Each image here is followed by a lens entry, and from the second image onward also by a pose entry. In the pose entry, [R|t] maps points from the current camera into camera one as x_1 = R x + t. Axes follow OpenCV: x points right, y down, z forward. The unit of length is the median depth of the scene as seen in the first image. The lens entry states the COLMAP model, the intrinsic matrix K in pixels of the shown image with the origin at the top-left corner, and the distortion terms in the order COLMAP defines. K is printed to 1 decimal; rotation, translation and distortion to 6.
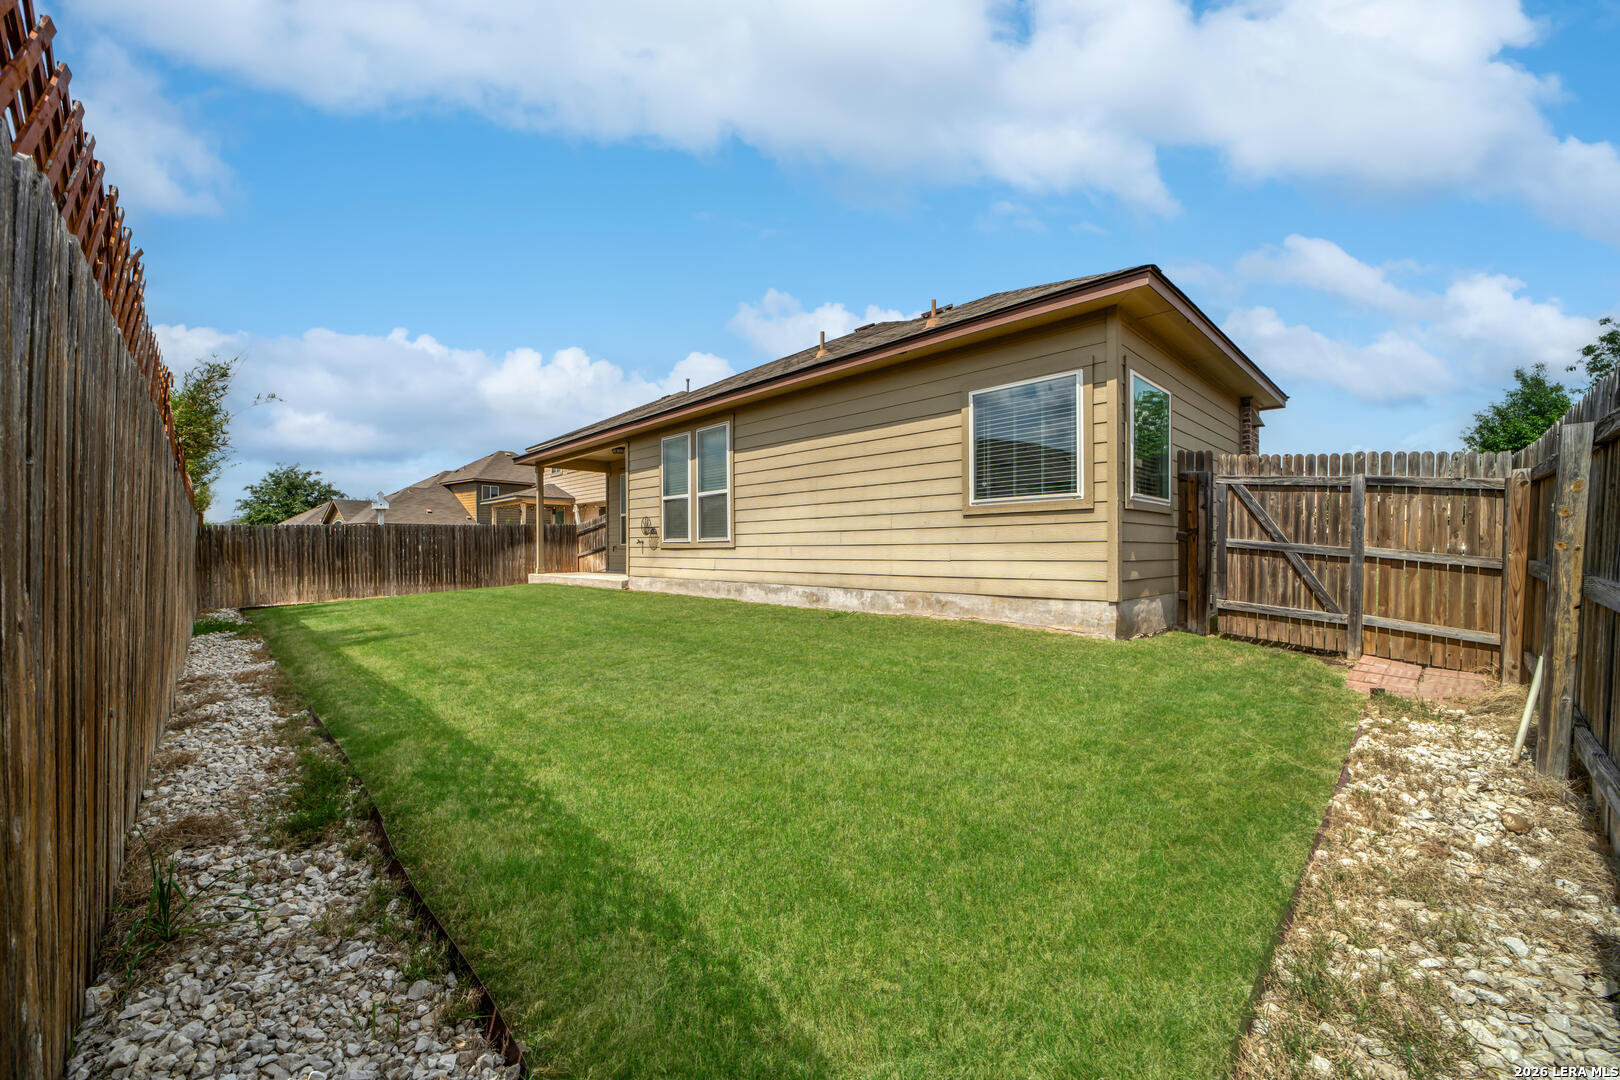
lens RADIAL K [[620.6, 0, 810.0], [0, 620.6, 542.2], [0, 0, 1]] dist [-0.000136, 0.000003]
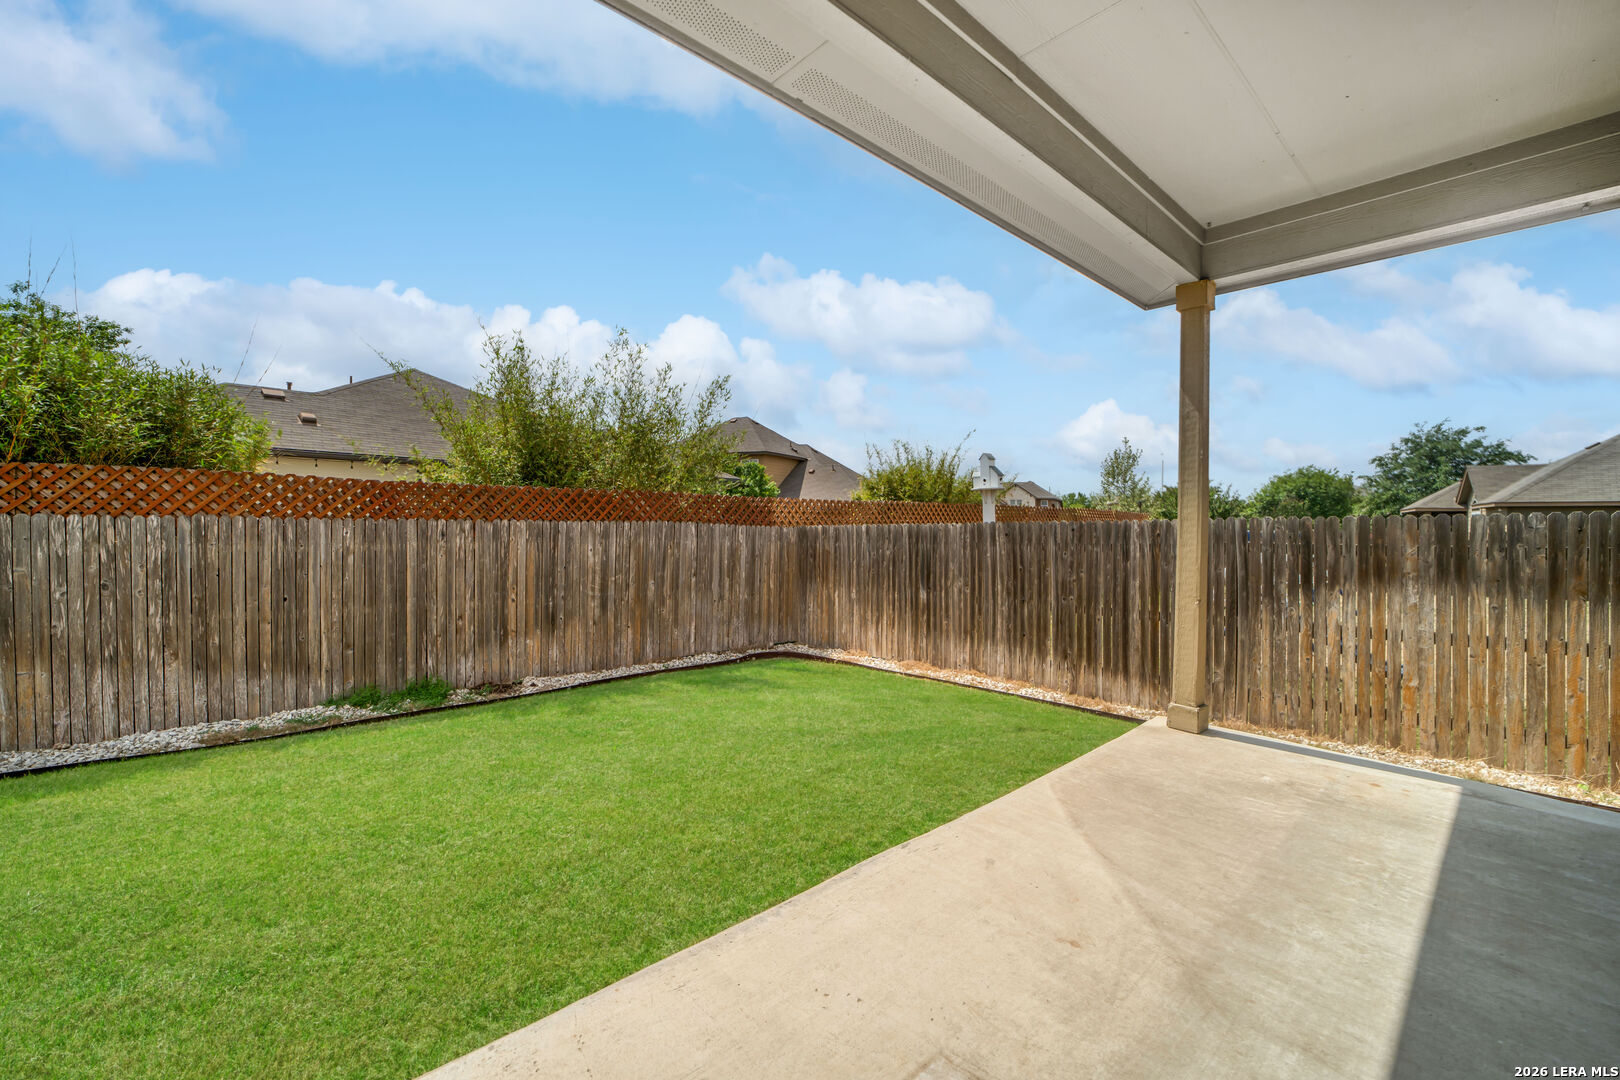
lens RADIAL K [[636.6, 0, 805.2], [0, 636.6, 523.6], [0, 0, 1]] dist [-0.024740, 0.003932]
pose [[-0.065017, 0.008619, -0.997847, -0.109898], [-0.001776, 0.999960, 0.008753, -0.021660], [0.997883, 0.002342, -0.064999, 0.560242]]
